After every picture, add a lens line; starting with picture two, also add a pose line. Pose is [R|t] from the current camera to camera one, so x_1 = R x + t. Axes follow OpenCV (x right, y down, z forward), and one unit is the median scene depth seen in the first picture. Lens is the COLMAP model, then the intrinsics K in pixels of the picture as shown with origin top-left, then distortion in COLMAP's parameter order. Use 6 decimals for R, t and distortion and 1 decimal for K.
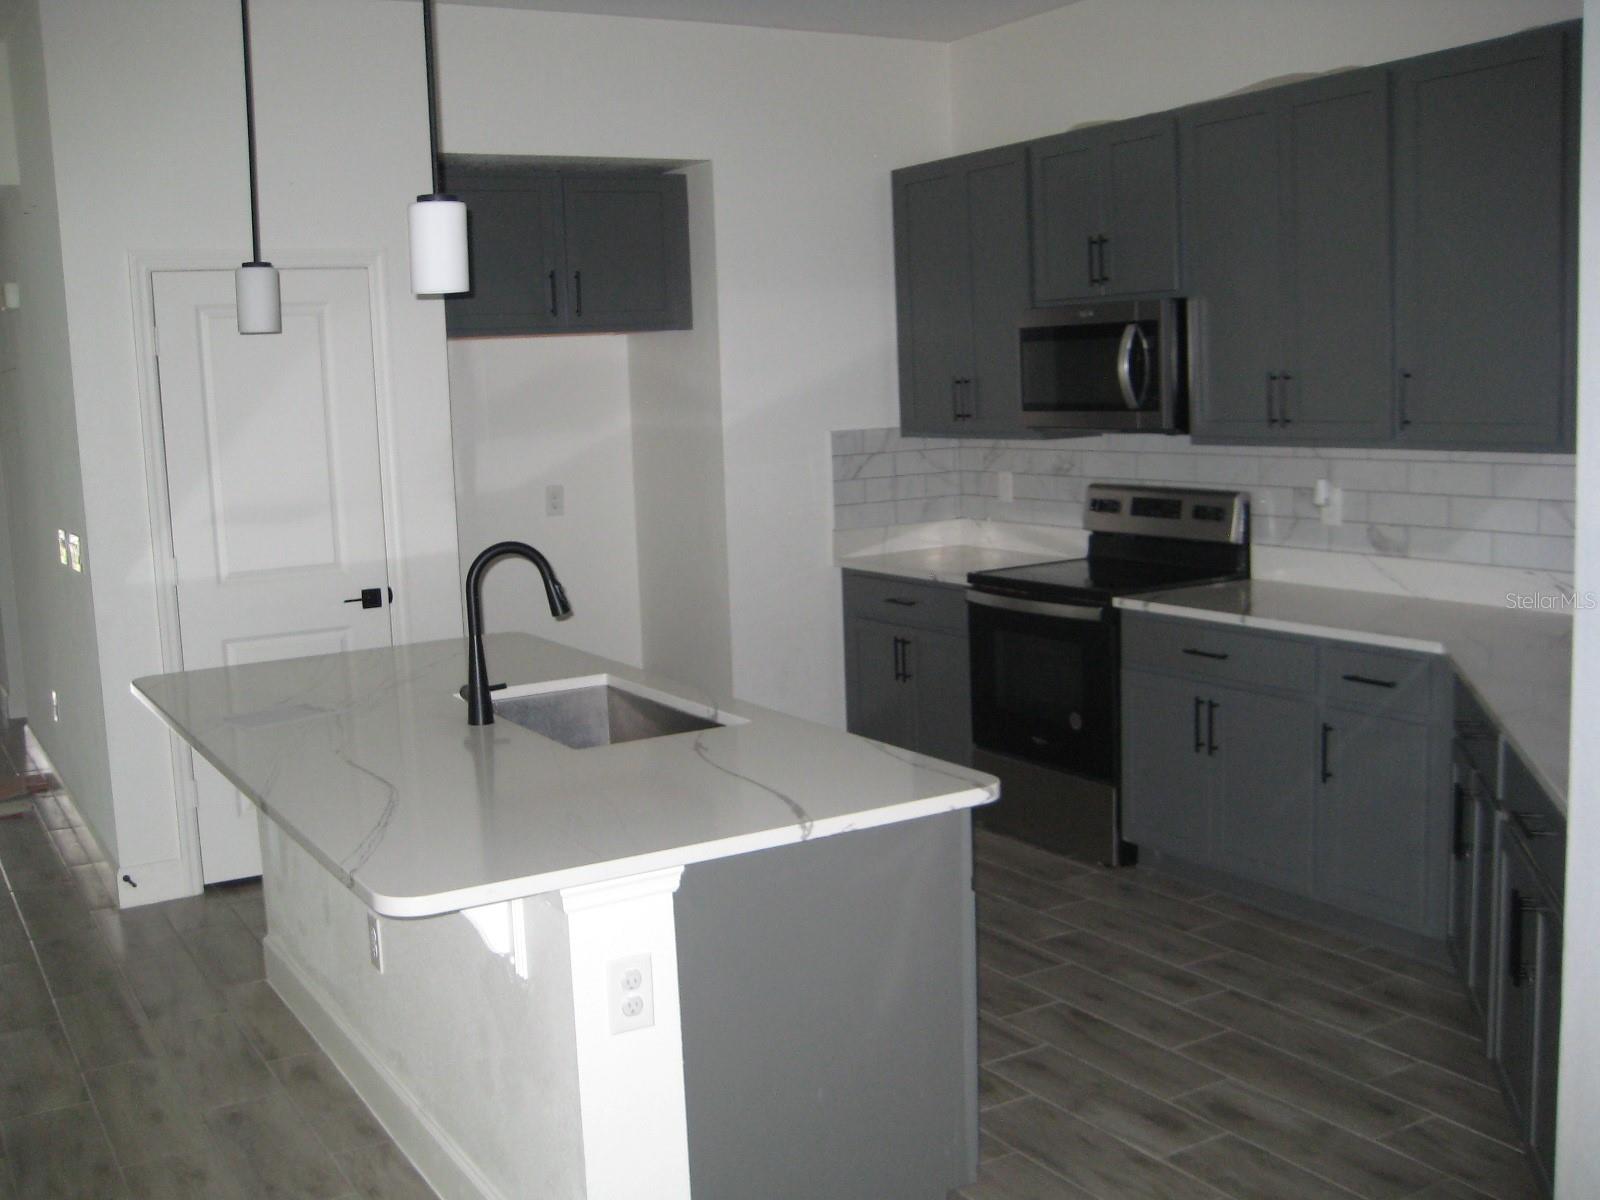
lens RADIAL K [[1676.7, 0, 768.9], [0, 1676.7, 605.4], [0, 0, 1]] dist [-0.103348, -0.001472]
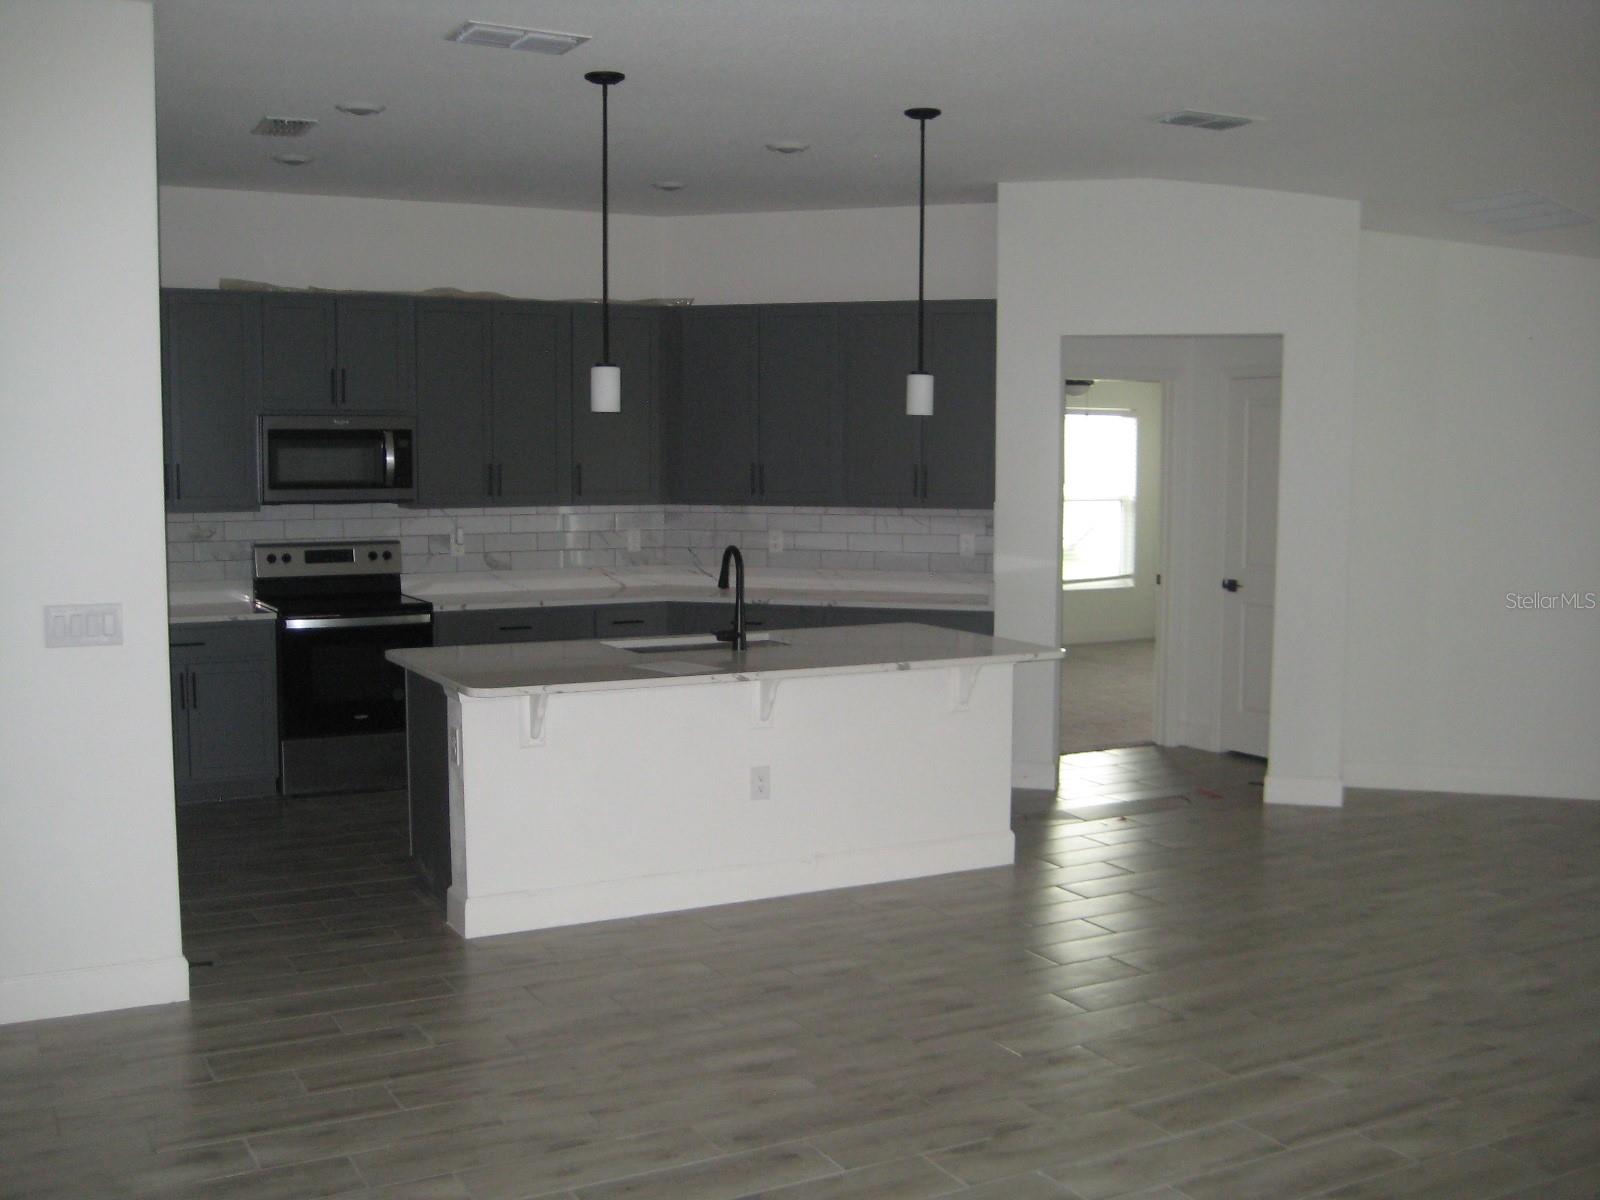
lens RADIAL K [[1676.7, 0, 768.9], [0, 1676.7, 605.4], [0, 0, 1]] dist [-0.103348, -0.001472]
pose [[0.039221, -0.053300, 0.997808, -1.302833], [0.132032, 0.990097, 0.047698, -0.037390], [-0.990469, 0.129872, 0.045870, 0.603972]]
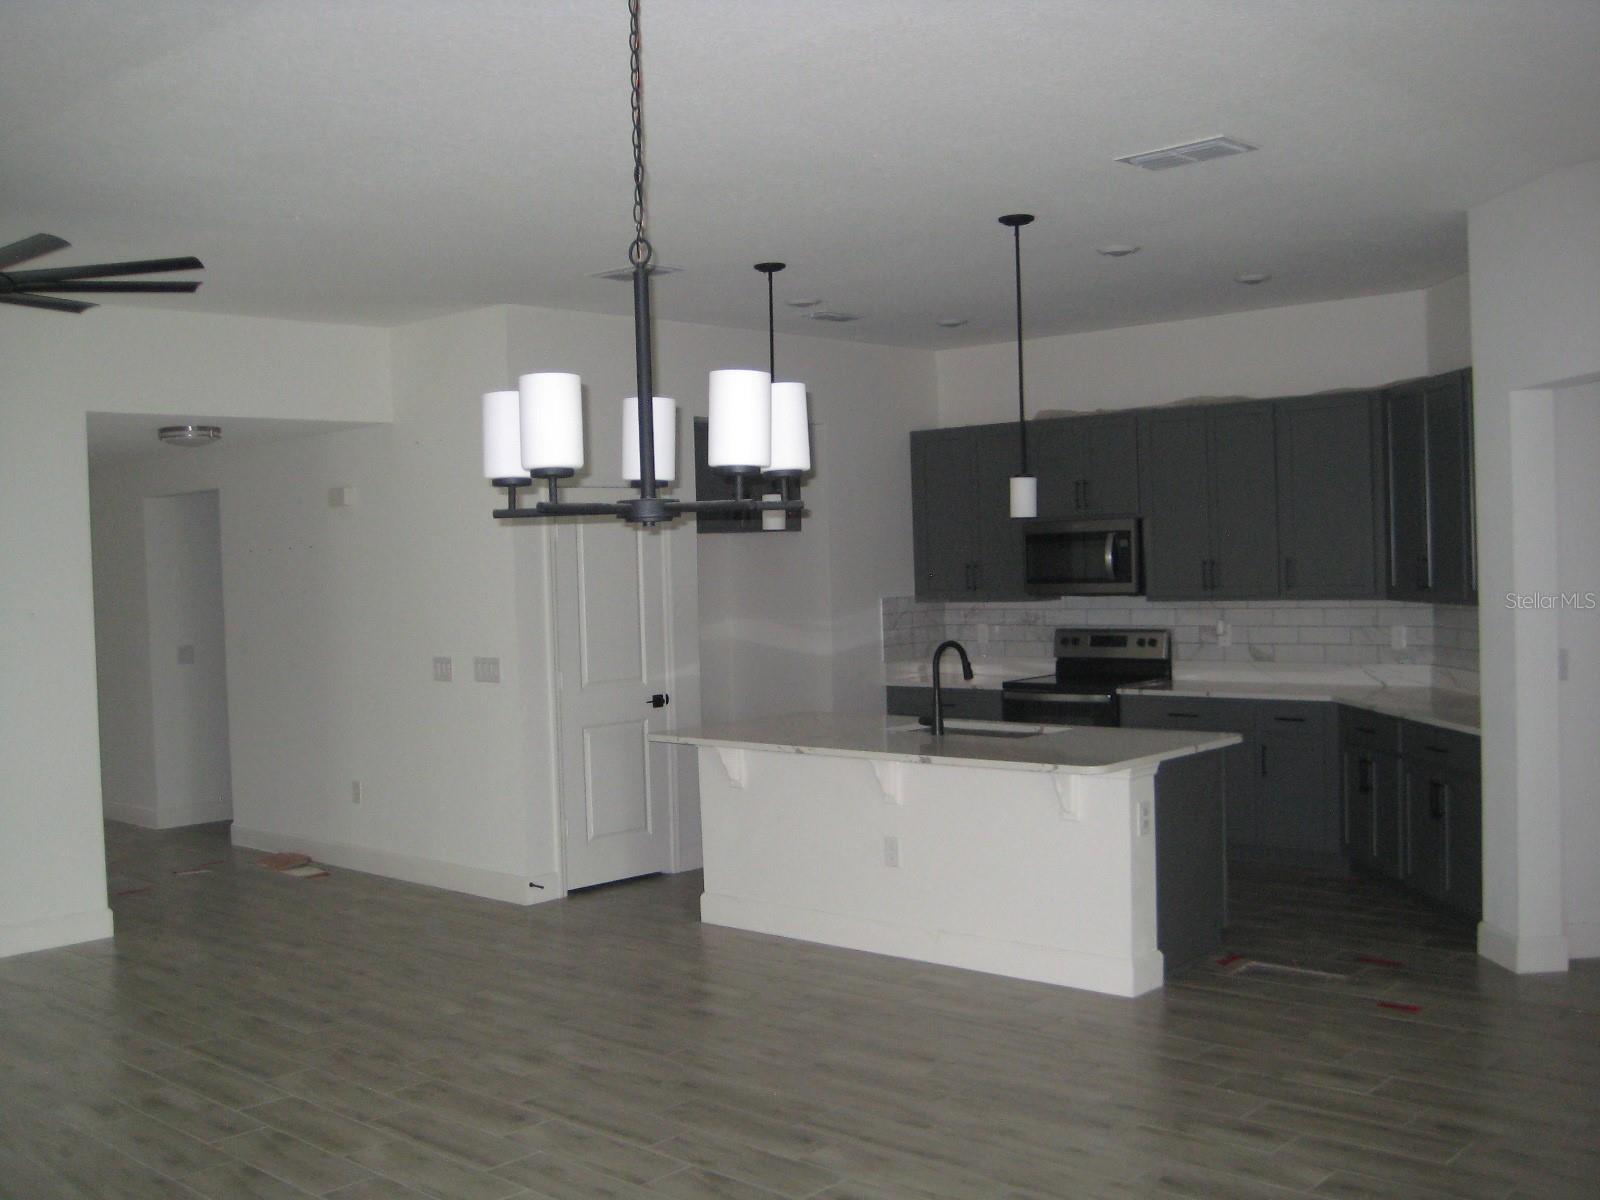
lens RADIAL K [[1676.7, 0, 768.9], [0, 1676.7, 605.4], [0, 0, 1]] dist [-0.103348, -0.001472]
pose [[0.958385, 0.002413, 0.285469, -0.619283], [0.031112, 0.993126, -0.112844, 0.091311], [-0.283779, 0.117029, 0.951721, -0.543853]]
